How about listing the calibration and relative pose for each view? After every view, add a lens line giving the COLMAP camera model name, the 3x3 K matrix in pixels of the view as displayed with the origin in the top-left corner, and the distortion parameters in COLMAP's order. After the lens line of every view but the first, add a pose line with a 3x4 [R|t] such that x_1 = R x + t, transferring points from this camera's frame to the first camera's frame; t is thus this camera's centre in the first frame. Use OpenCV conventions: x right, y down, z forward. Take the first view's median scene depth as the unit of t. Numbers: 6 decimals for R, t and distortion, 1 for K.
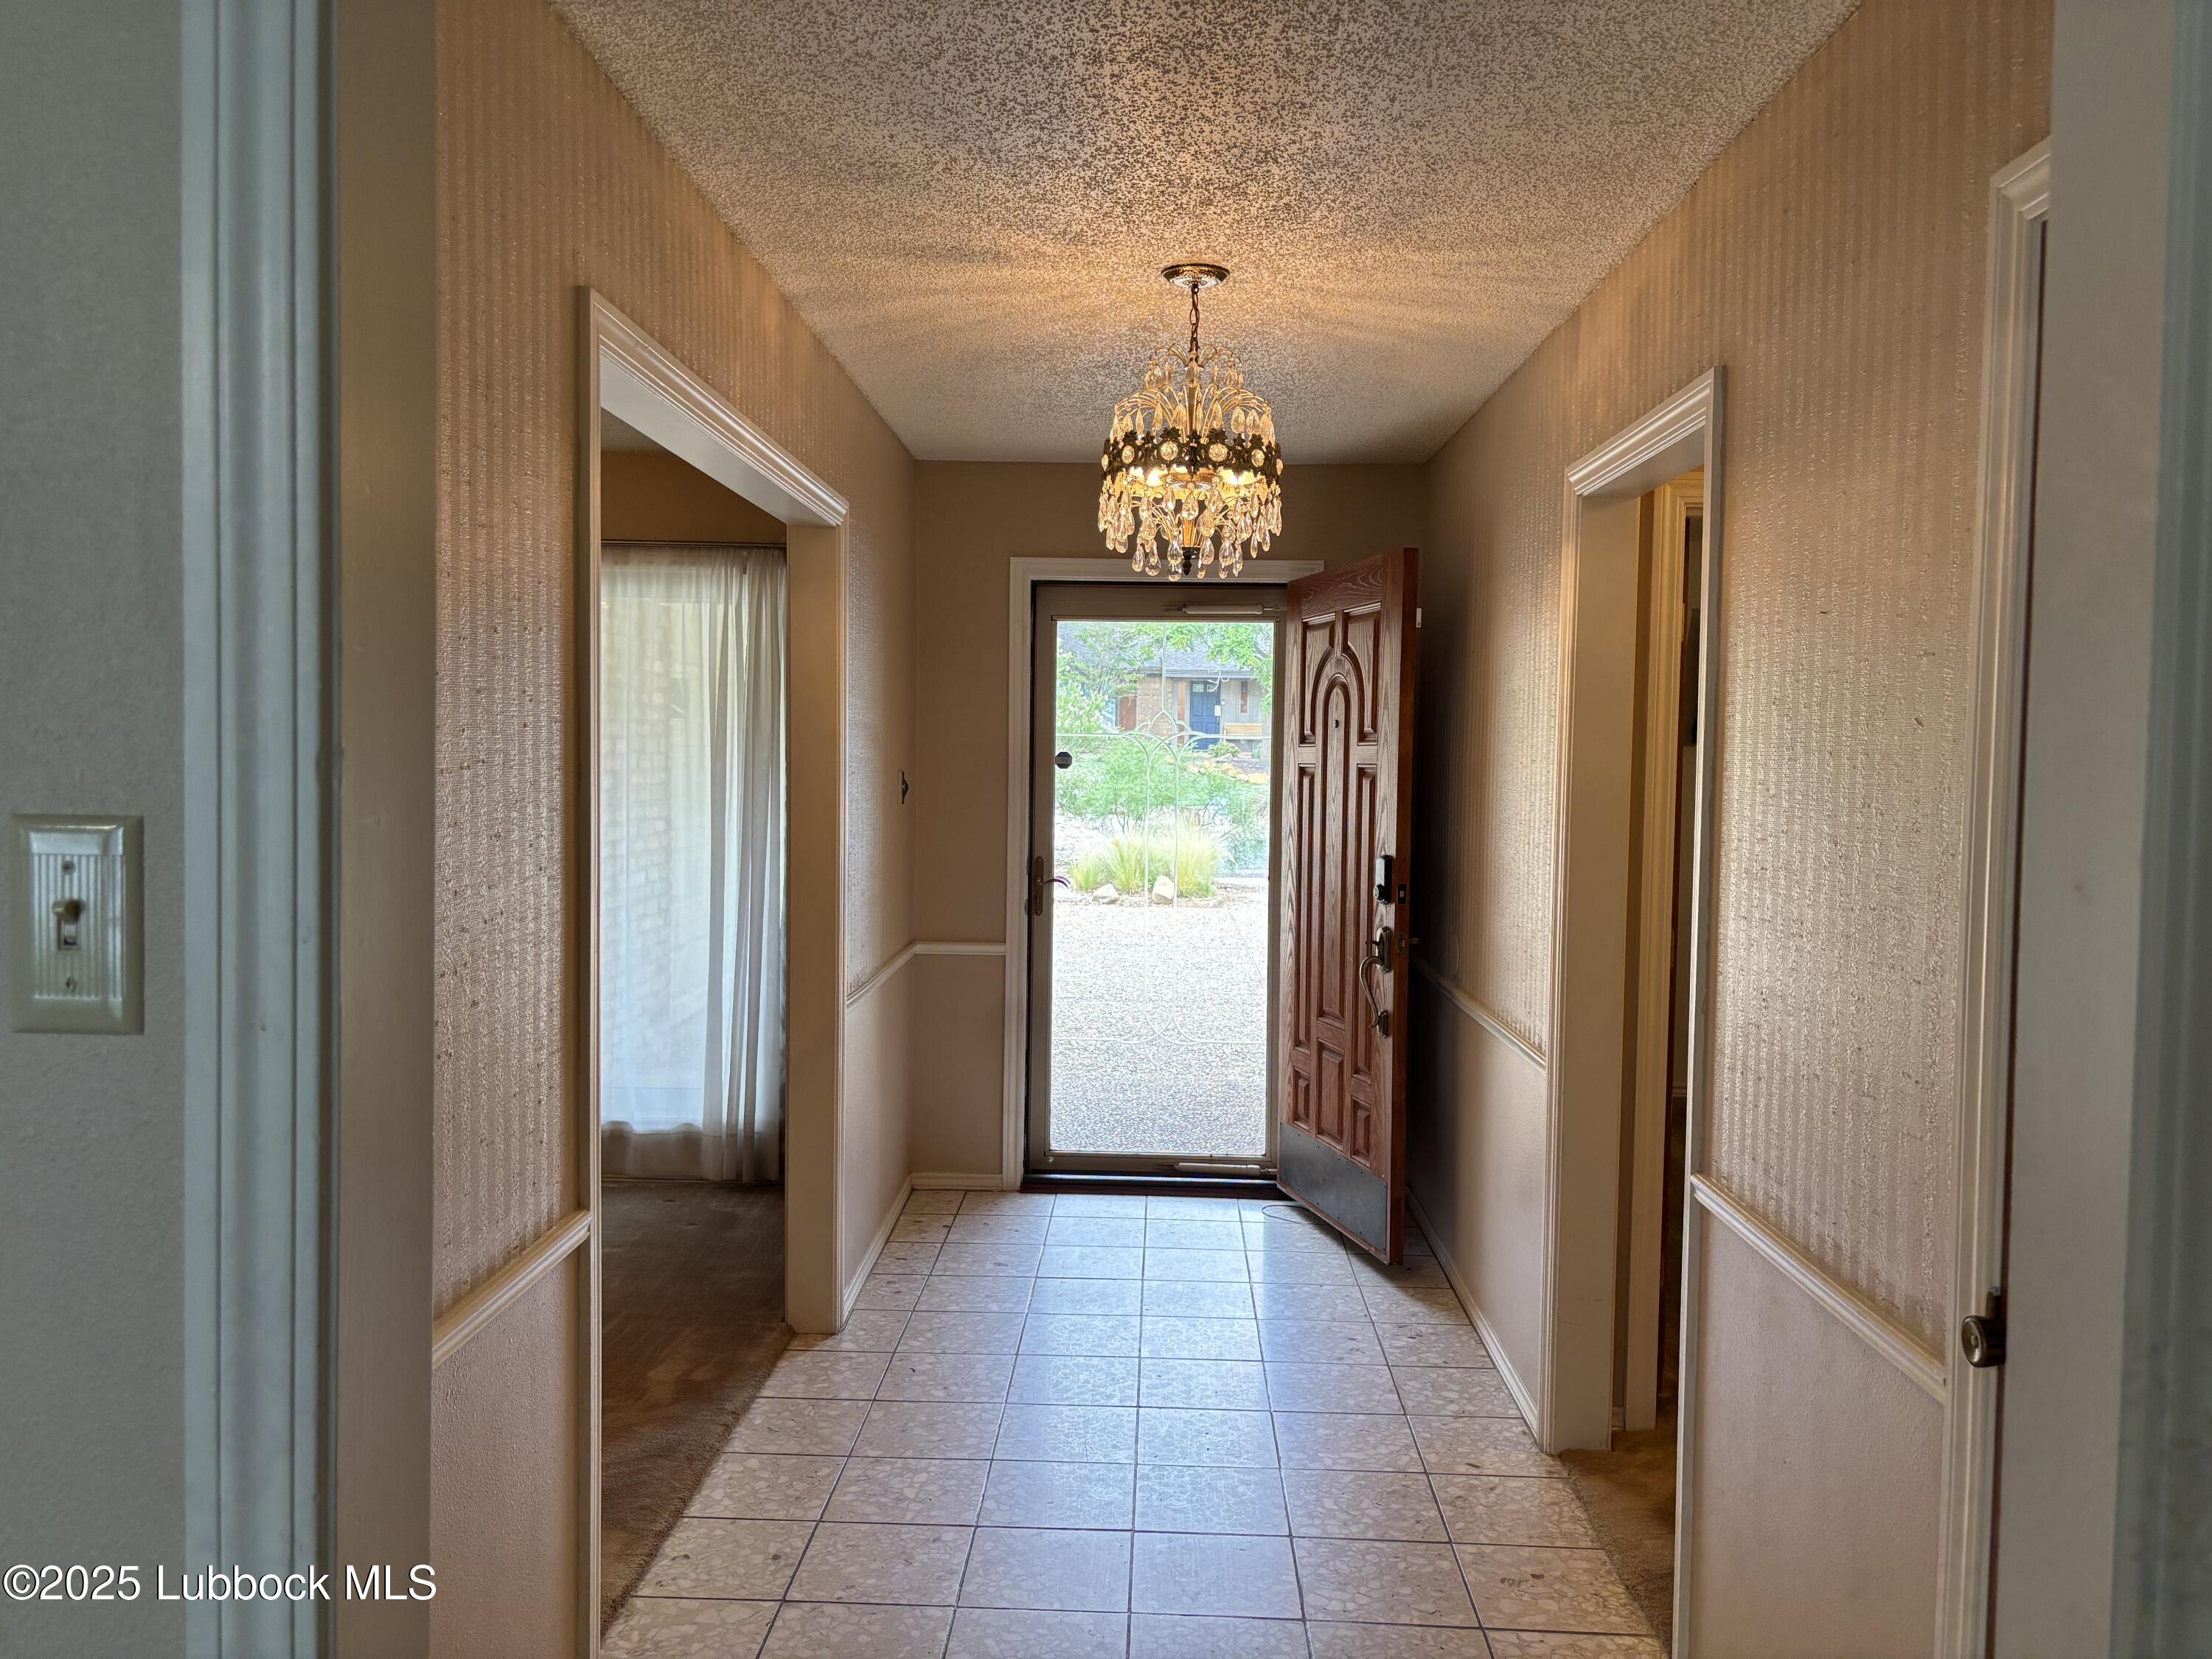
lens RADIAL K [[1690.8, 0, 1101.8], [0, 1690.8, 810.7], [0, 0, 1]] dist [0.051411, -0.044061]
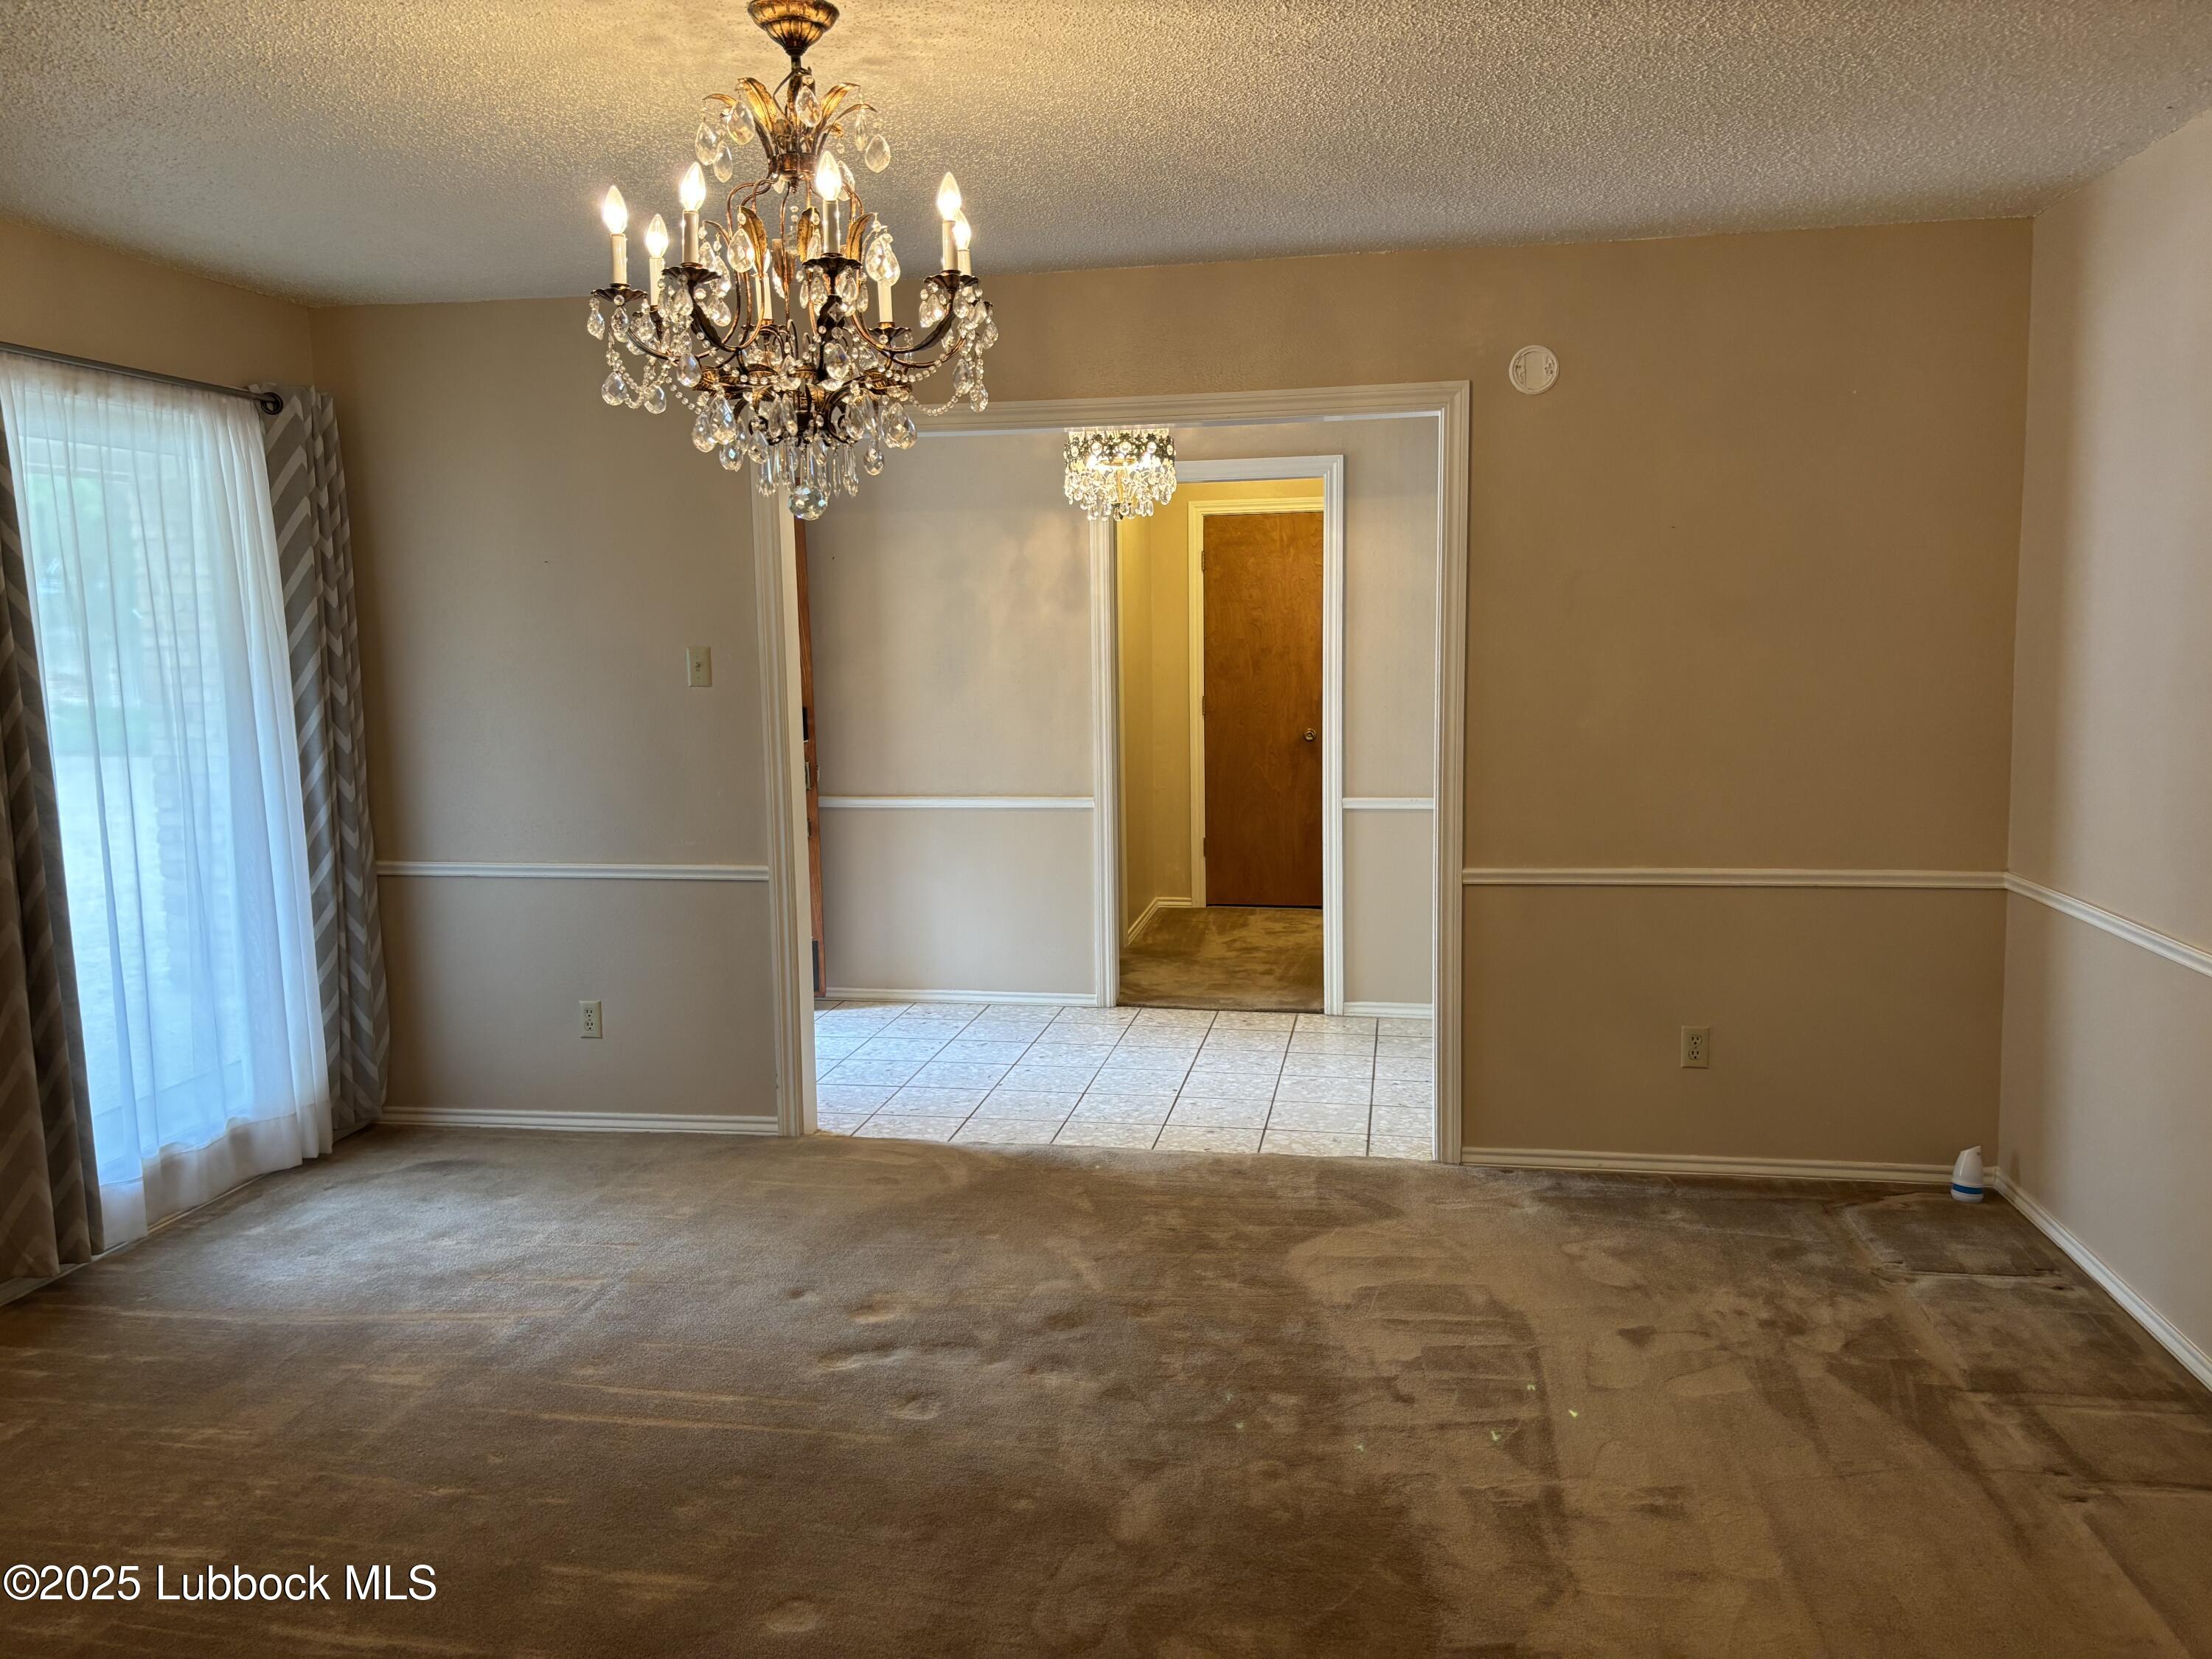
lens RADIAL K [[1690.8, 0, 1101.8], [0, 1690.8, 810.7], [0, 0, 1]] dist [0.051411, -0.044061]
pose [[0.137681, -0.127084, 0.982290, -1.580481], [0.052022, 0.991294, 0.120958, -0.058251], [-0.989110, 0.034447, 0.143093, 0.780290]]
